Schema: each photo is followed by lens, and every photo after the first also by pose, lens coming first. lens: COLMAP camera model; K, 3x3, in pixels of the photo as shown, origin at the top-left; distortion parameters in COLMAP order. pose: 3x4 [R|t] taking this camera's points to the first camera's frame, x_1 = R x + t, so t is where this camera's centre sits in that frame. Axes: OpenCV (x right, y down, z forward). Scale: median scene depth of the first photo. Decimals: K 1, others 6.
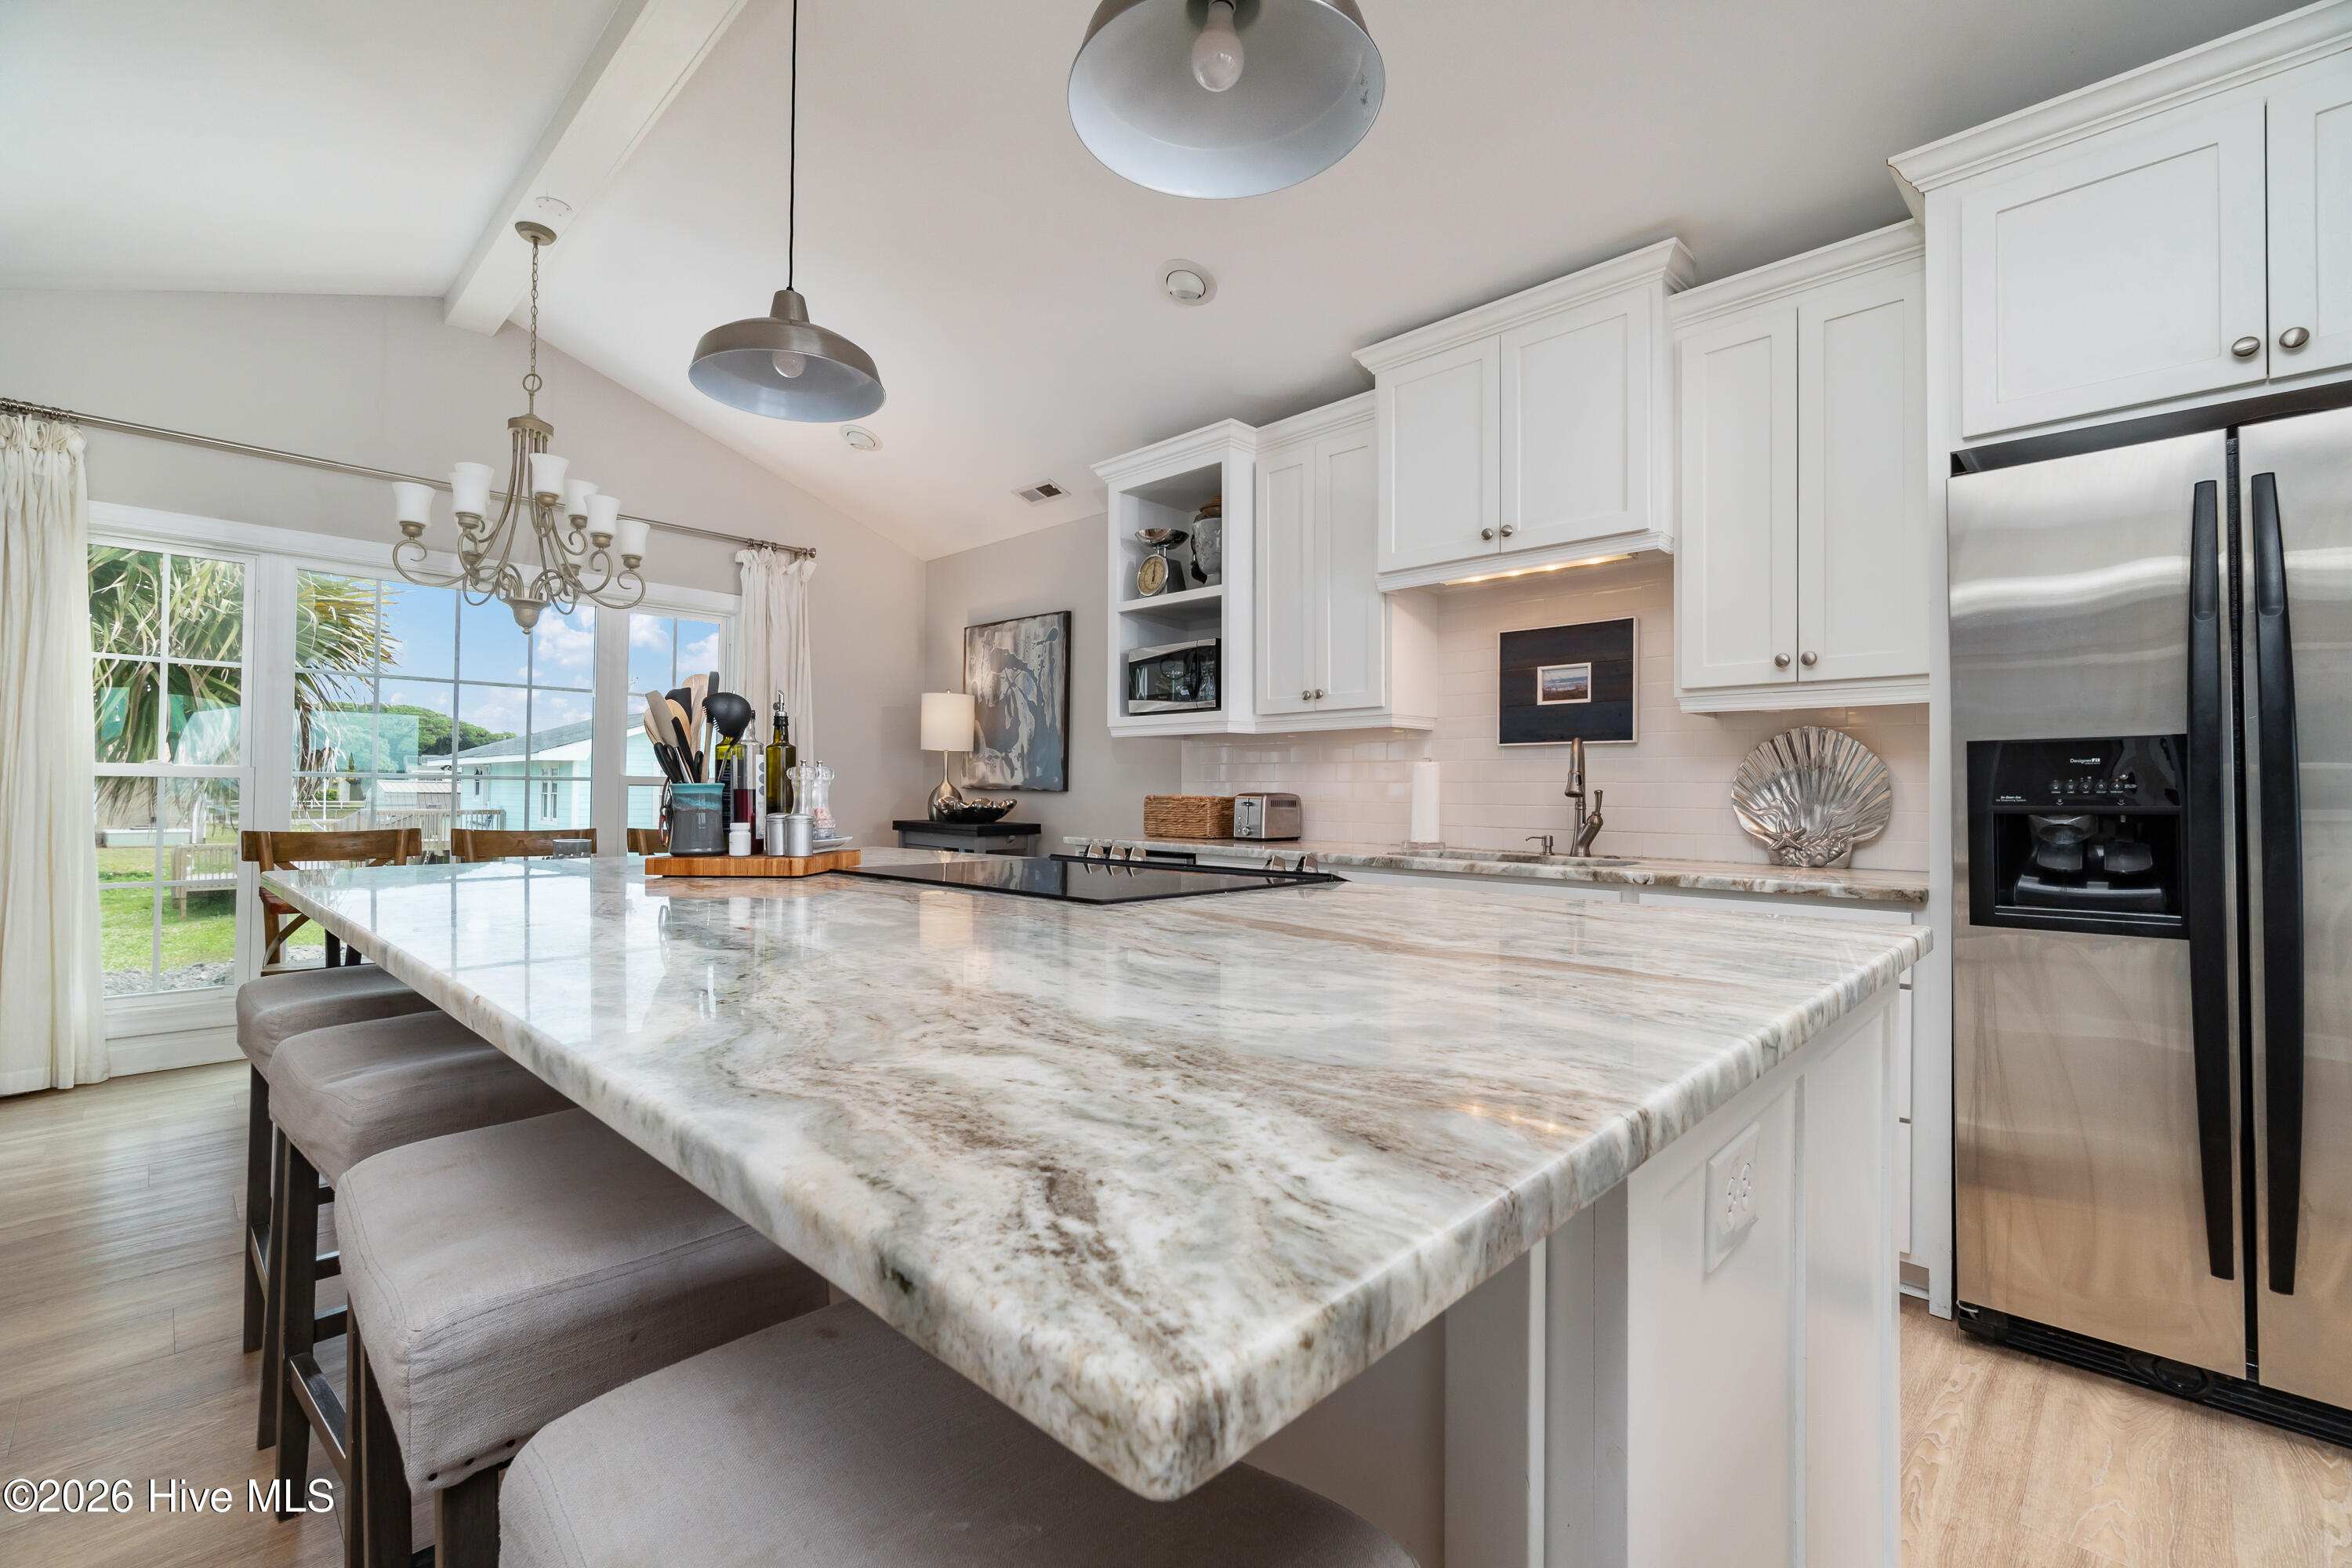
lens RADIAL K [[1023.3, 0, 1176.0], [0, 1023.3, 784.0], [0, 0, 1]] dist [0.000501, 0.000140]
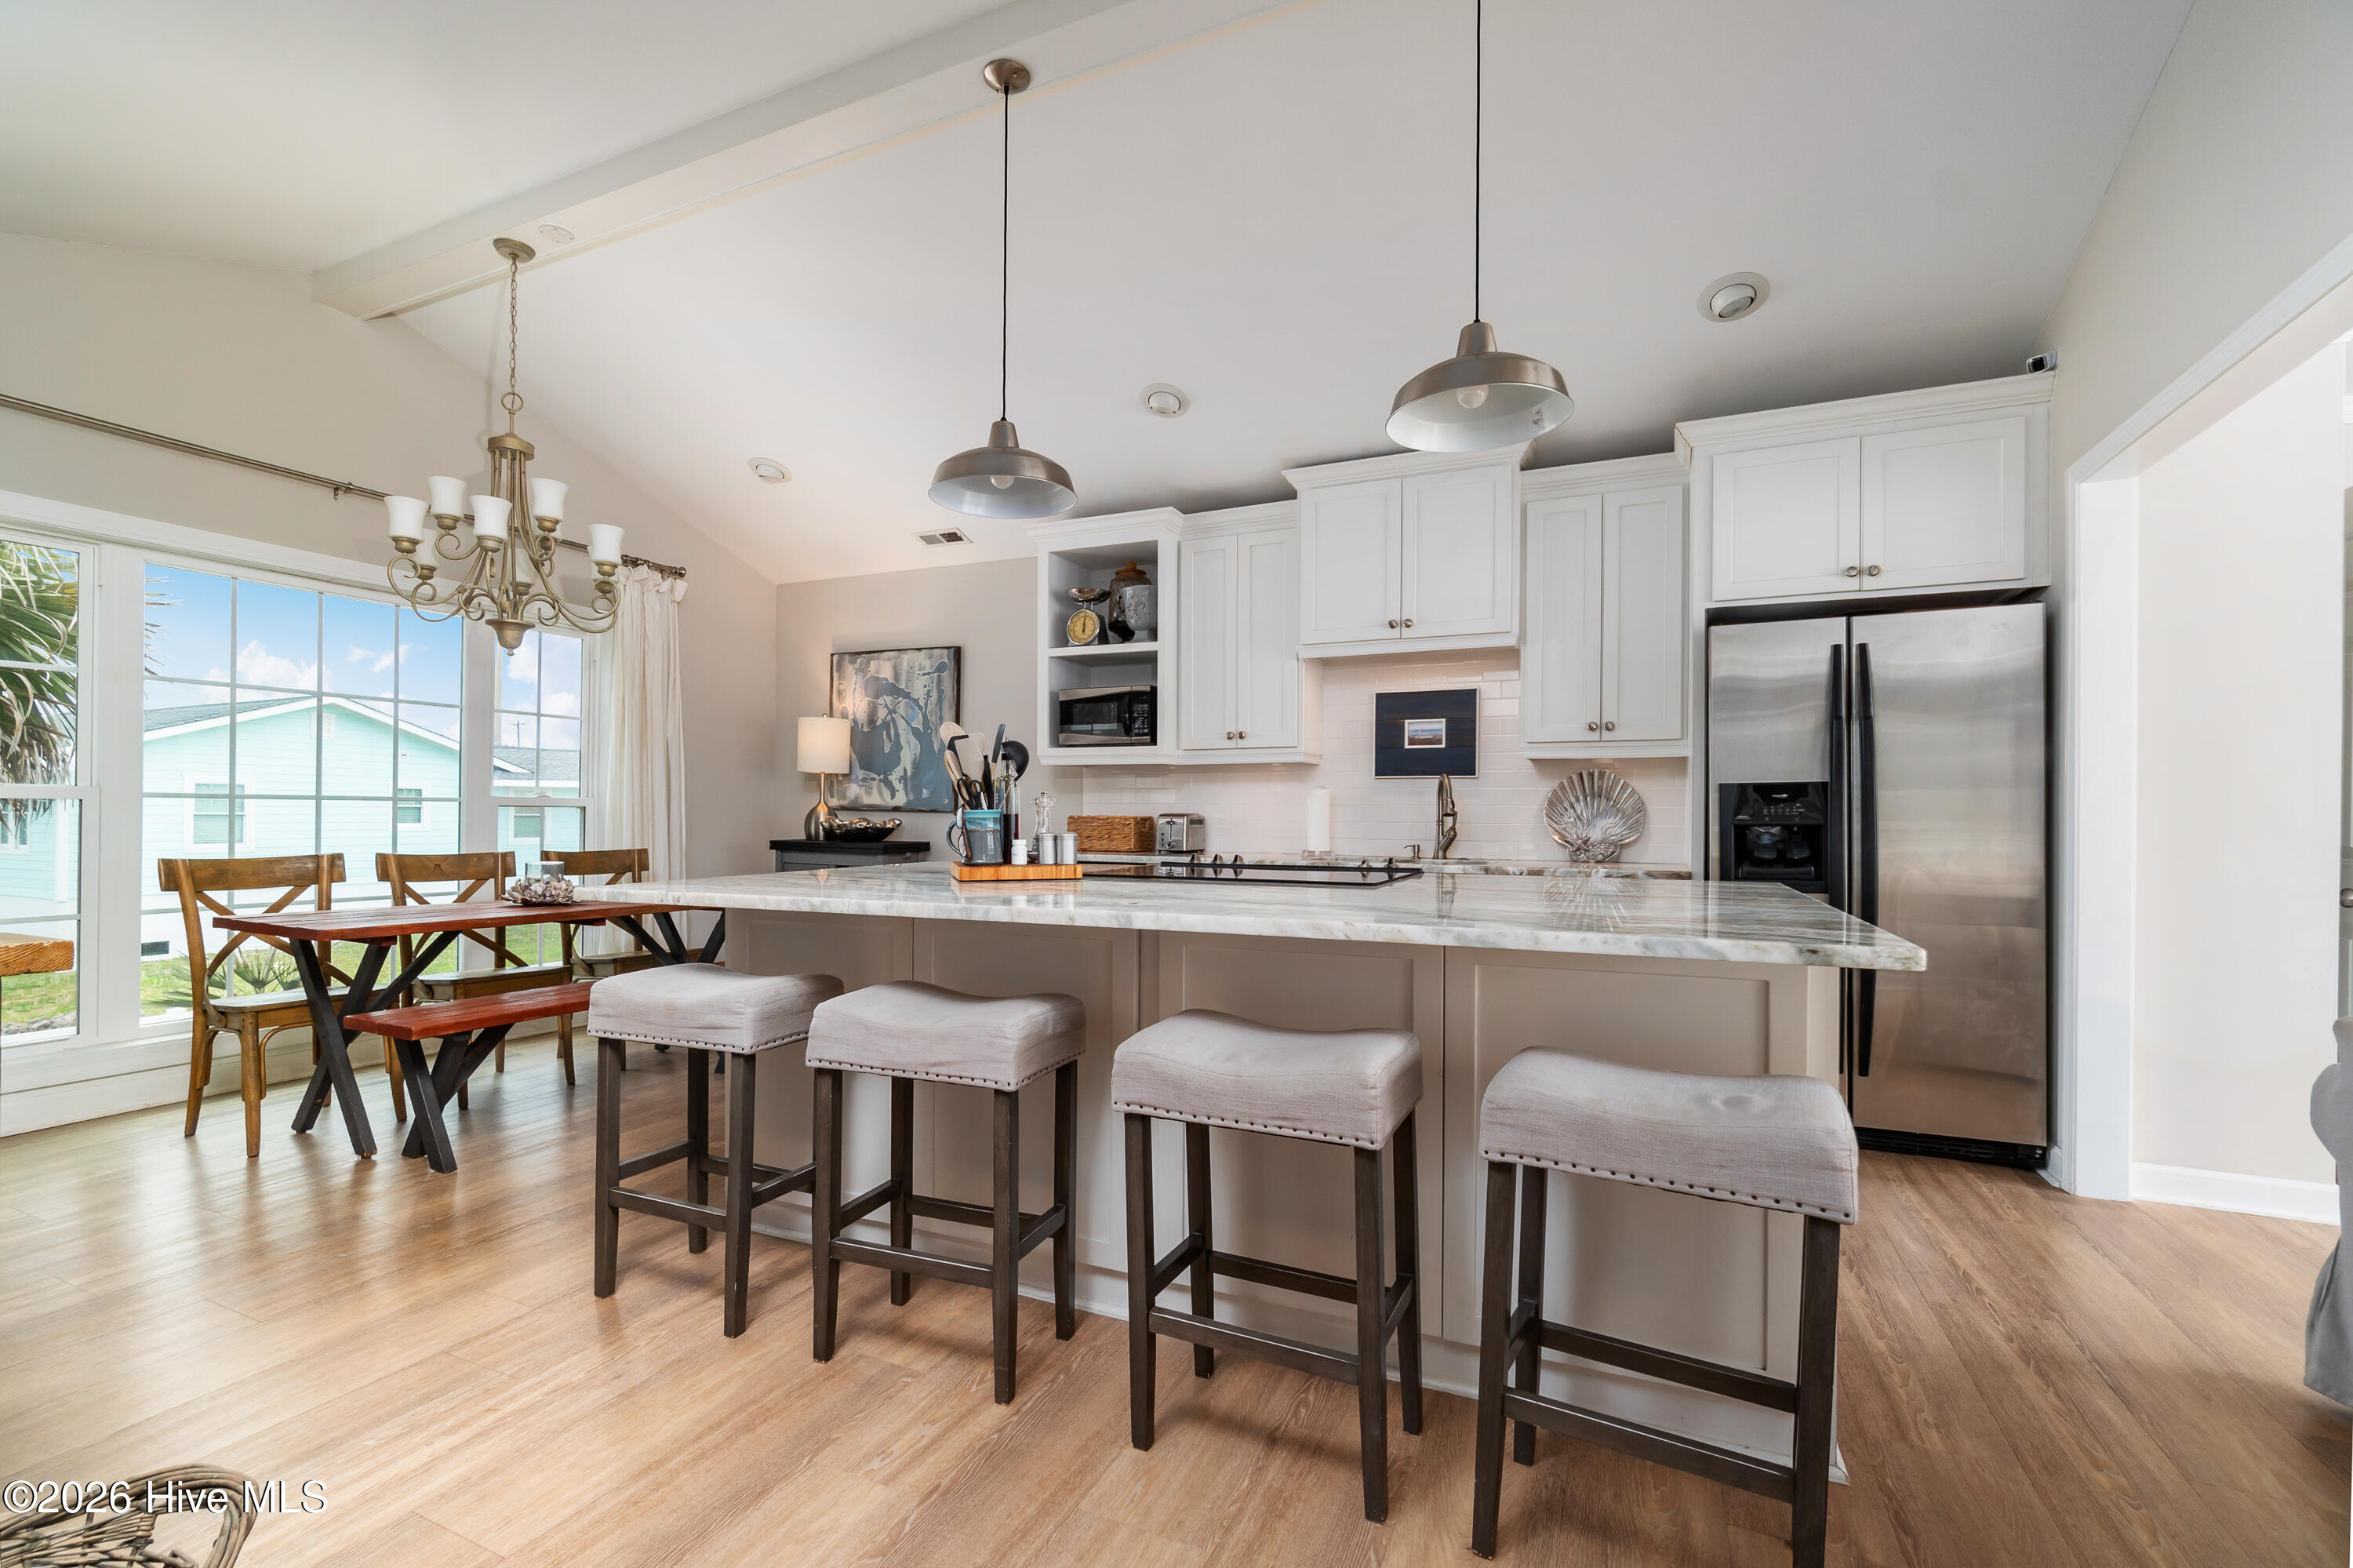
lens RADIAL K [[1042.1, 0, 1173.3], [0, 1042.1, 823.1], [0, 0, 1]] dist [0.001706, 0.000013]
pose [[0.939863, -0.005523, 0.341508, -0.359573], [-0.001825, 0.999774, 0.021191, -0.006149], [-0.341547, -0.020540, 0.939640, -0.170134]]
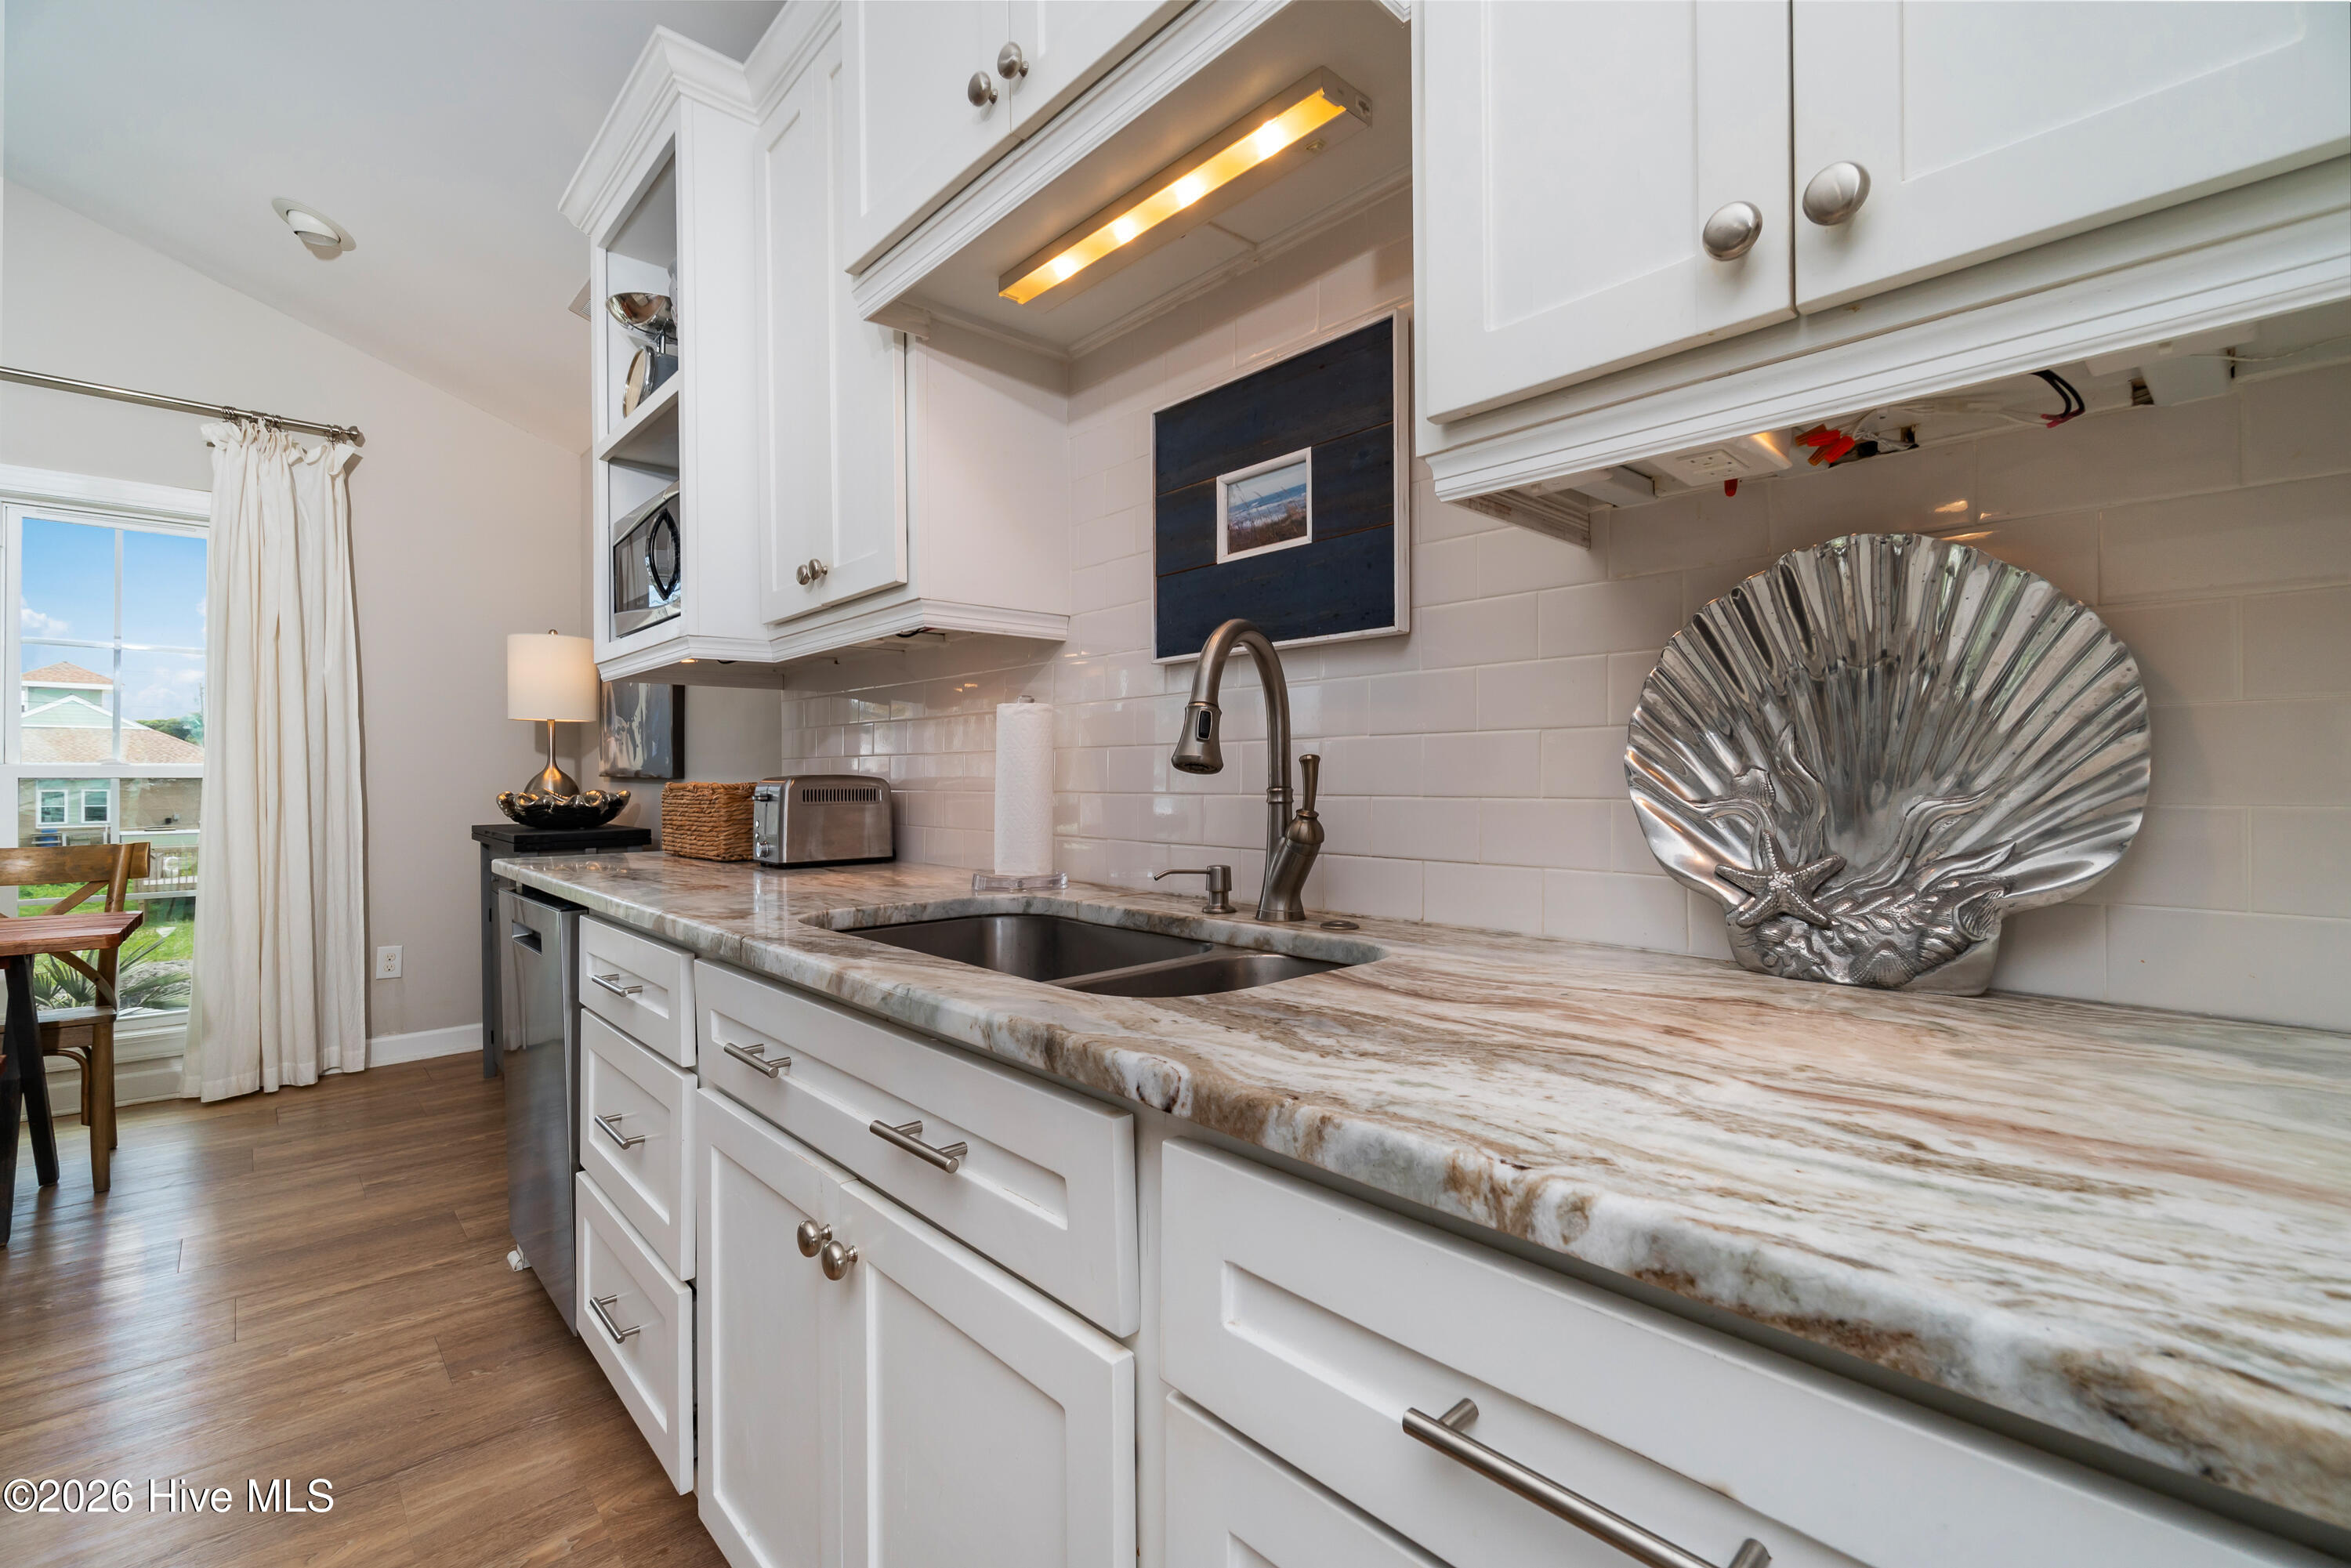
lens RADIAL K [[1013.6, 0, 1175.5], [0, 1013.6, 784.0], [0, 0, 1]] dist [-0.002937, -0.000588]
pose [[0.998686, -0.013075, -0.049544, 0.314834], [0.013683, 0.999835, 0.011965, 0.009878], [0.049379, -0.012627, 0.998700, 0.501437]]
